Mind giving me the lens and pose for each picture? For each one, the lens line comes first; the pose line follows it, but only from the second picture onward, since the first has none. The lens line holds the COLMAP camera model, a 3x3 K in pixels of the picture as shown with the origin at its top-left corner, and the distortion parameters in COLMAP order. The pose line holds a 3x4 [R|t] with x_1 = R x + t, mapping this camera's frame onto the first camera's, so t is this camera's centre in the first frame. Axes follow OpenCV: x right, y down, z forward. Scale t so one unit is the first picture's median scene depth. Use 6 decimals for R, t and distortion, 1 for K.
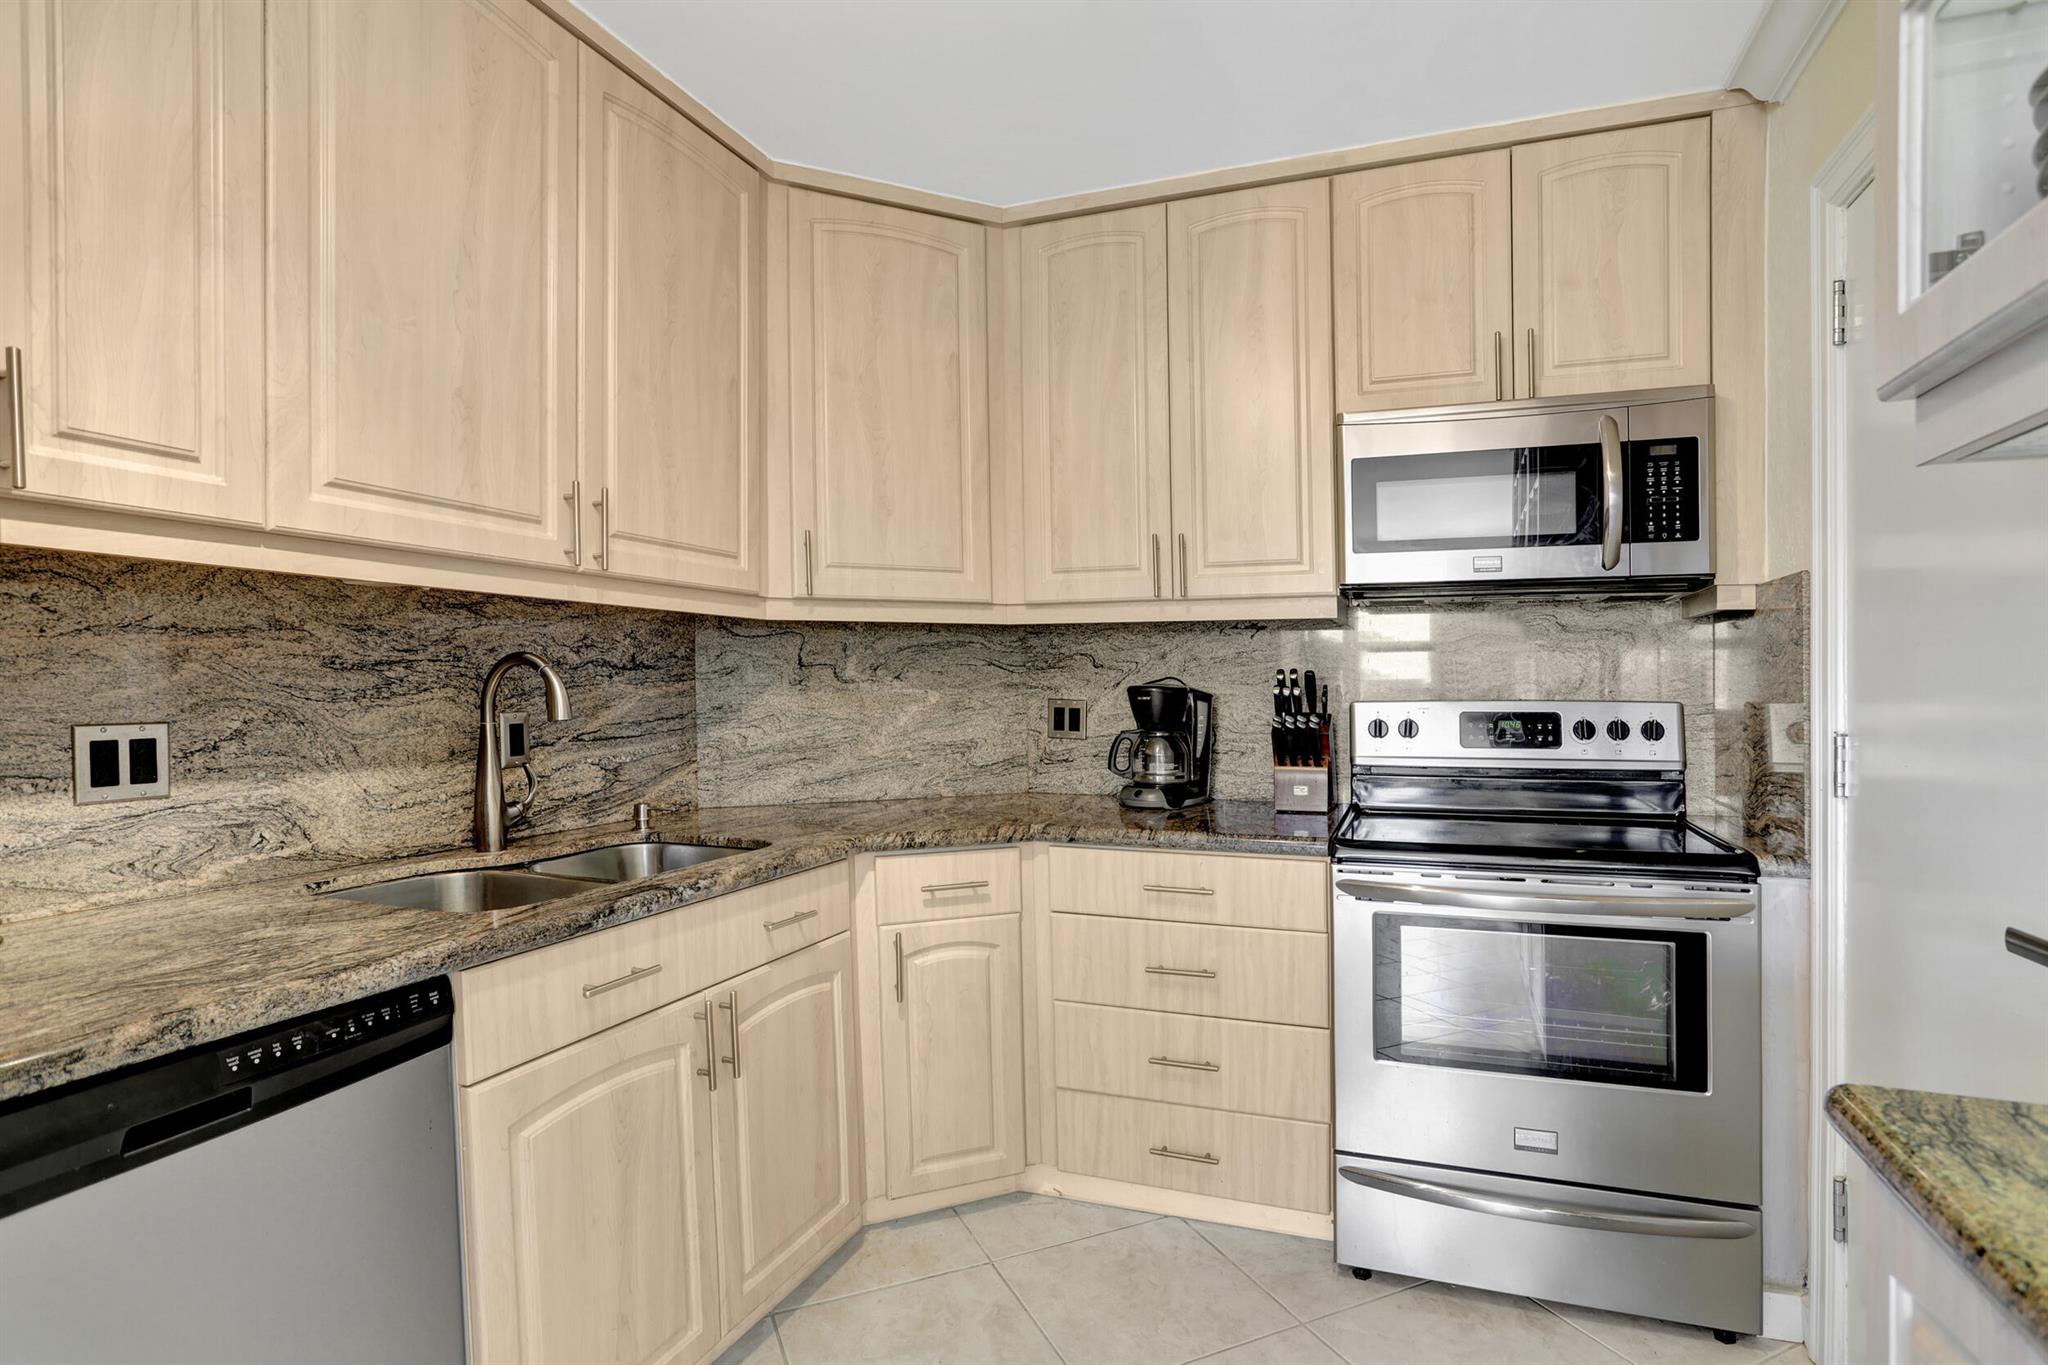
lens RADIAL K [[1032.4, 0, 1066.1], [0, 1032.4, 666.2], [0, 0, 1]] dist [-0.021691, 0.000823]
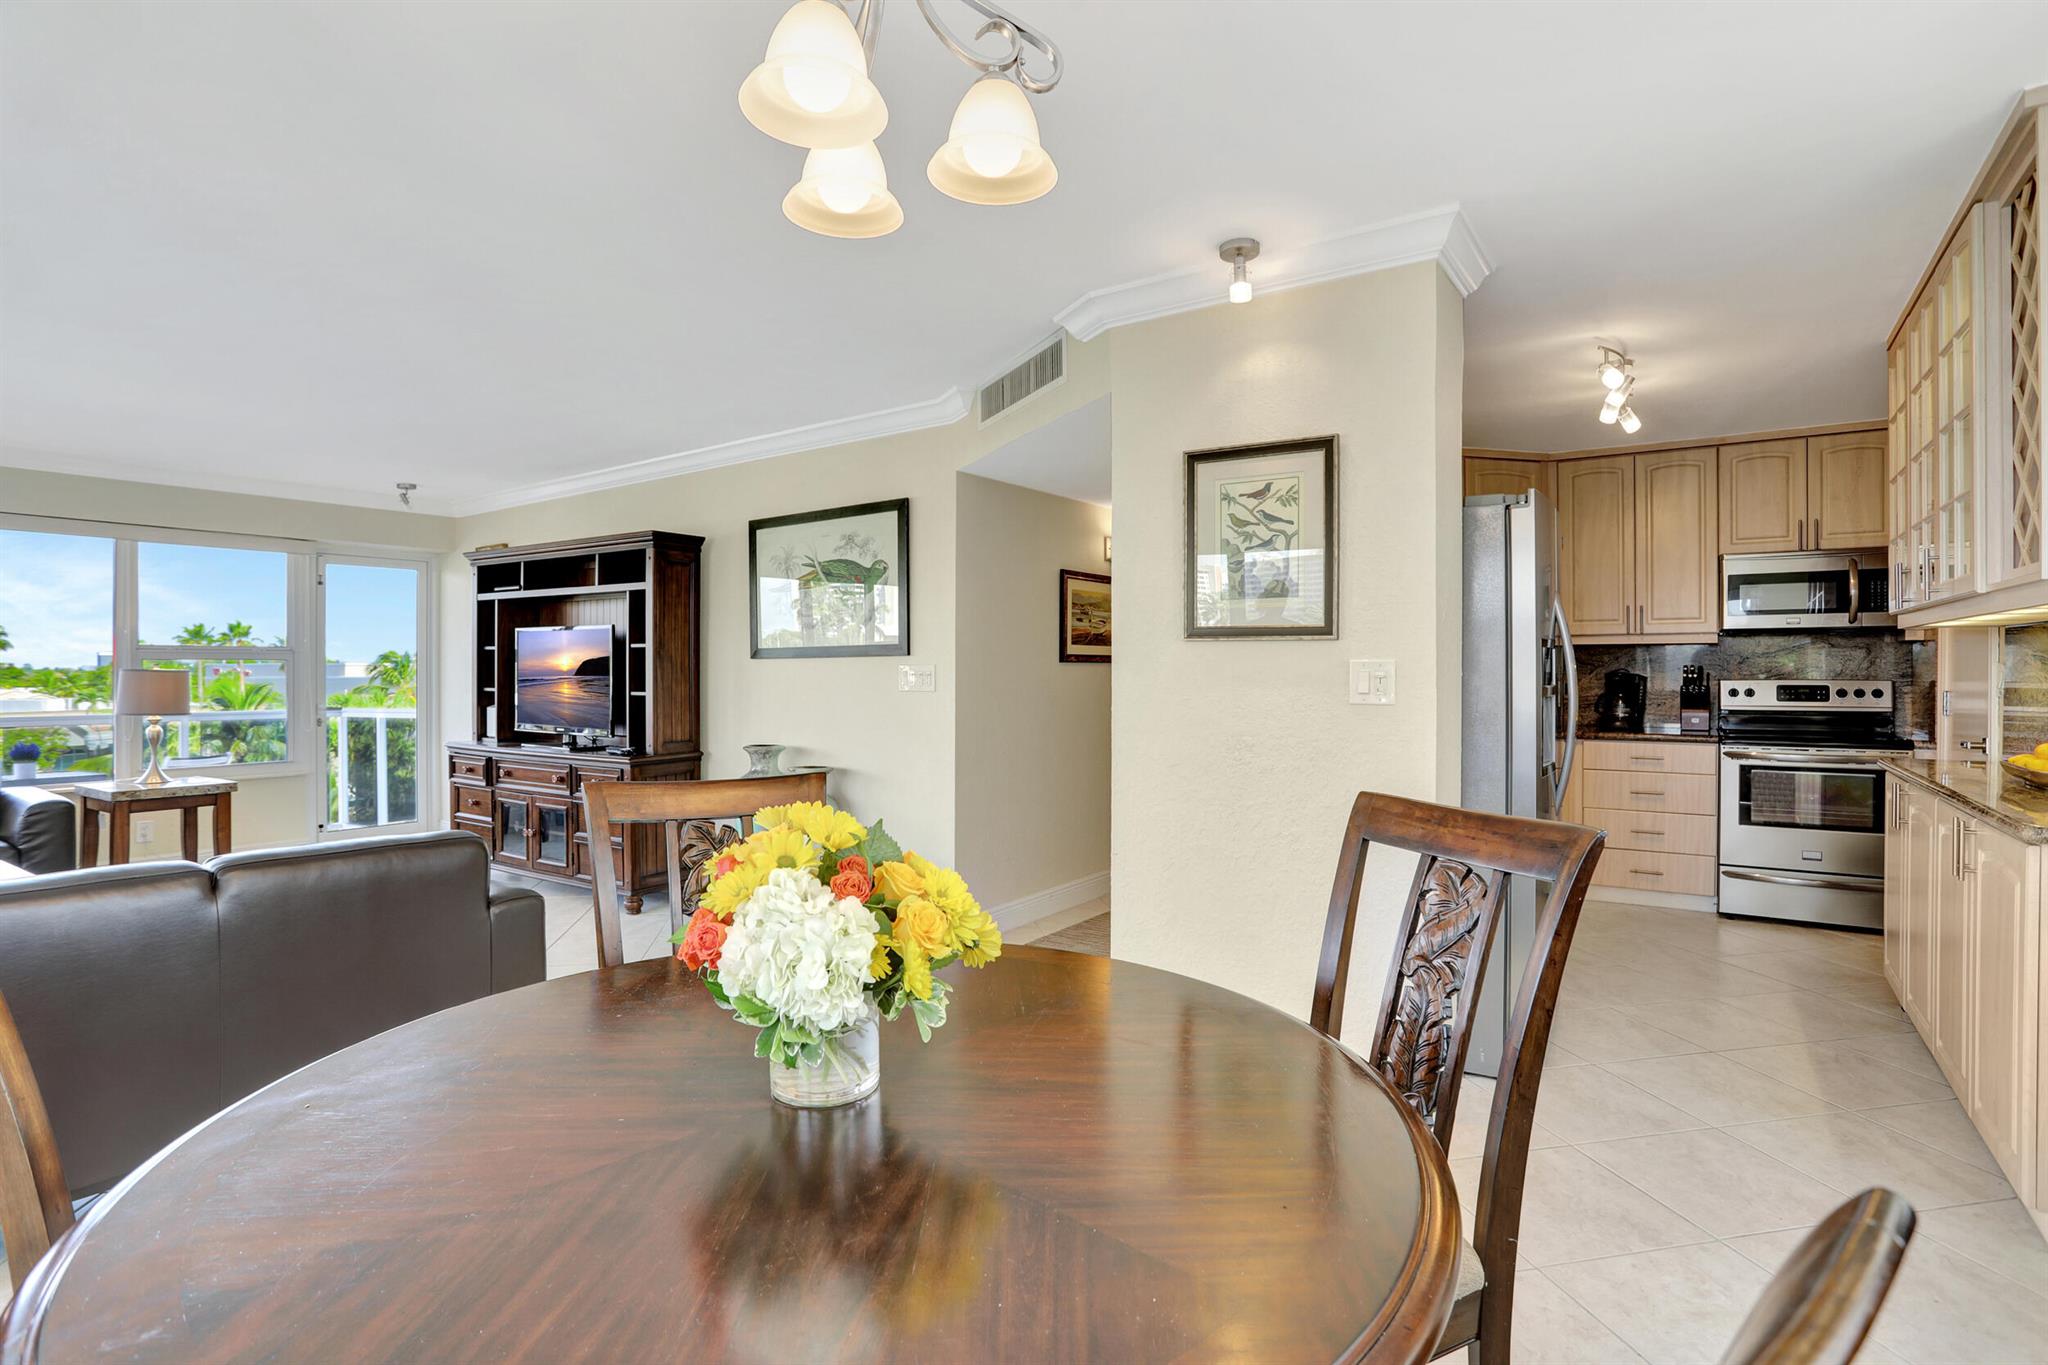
lens RADIAL K [[1038.3, 0, 1043.8], [0, 1038.3, 686.3], [0, 0, 1]] dist [-0.021862, 0.001242]
pose [[0.974072, -0.000449, -0.226238, -0.452908], [0.007673, 0.999488, 0.031055, -0.022642], [0.226108, -0.031986, 0.973577, -1.042686]]
